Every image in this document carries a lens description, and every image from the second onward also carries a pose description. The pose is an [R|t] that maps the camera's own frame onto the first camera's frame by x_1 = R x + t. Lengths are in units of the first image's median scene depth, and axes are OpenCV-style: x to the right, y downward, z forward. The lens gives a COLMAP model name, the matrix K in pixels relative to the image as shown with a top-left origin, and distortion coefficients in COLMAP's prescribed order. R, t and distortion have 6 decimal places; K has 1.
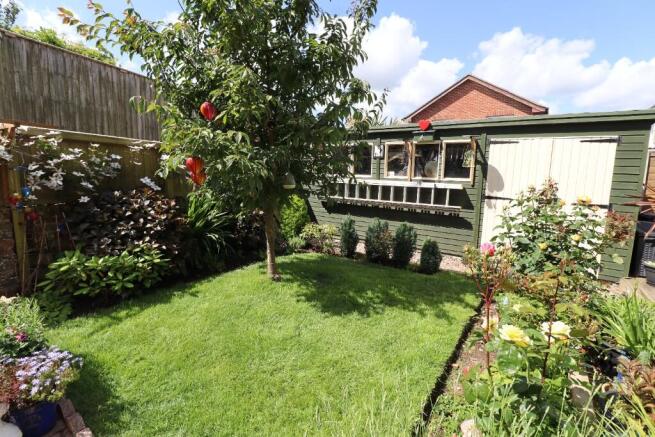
lens RADIAL K [[304.4, 0, 335.0], [0, 304.4, 208.5], [0, 0, 1]] dist [-0.011957, -0.000909]
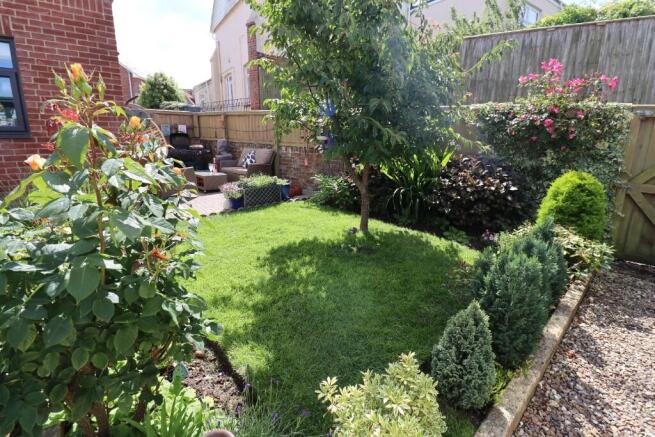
lens RADIAL K [[304.4, 0, 335.0], [0, 304.4, 208.5], [0, 0, 1]] dist [-0.011957, -0.000909]
pose [[-0.214082, 0.202501, -0.955595, 0.583545], [-0.142410, 0.961353, 0.235626, -0.058633], [0.966379, 0.186530, -0.176970, 0.807622]]
